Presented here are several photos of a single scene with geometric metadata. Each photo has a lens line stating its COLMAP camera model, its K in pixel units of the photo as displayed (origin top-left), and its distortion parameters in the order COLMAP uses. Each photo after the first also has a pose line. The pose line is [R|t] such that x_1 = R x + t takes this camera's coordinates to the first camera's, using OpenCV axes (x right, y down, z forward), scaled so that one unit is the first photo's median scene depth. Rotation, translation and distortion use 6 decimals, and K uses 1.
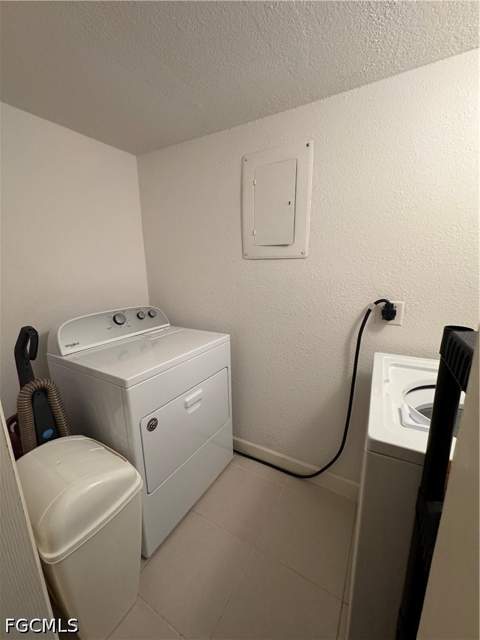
lens RADIAL K [[254.4, 0, 237.7], [0, 254.4, 321.9], [0, 0, 1]] dist [0.001337, -0.000357]
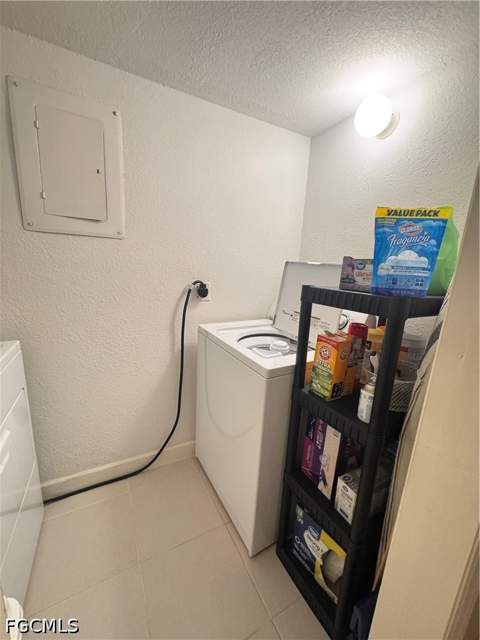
lens RADIAL K [[254.4, 0, 238.8], [0, 254.4, 319.8], [0, 0, 1]] dist [0.001337, -0.000357]
pose [[0.519448, -0.142188, 0.842589, -0.338718], [0.128668, 0.987831, 0.087376, 0.013404], [-0.844759, 0.063027, 0.531422, 0.169858]]
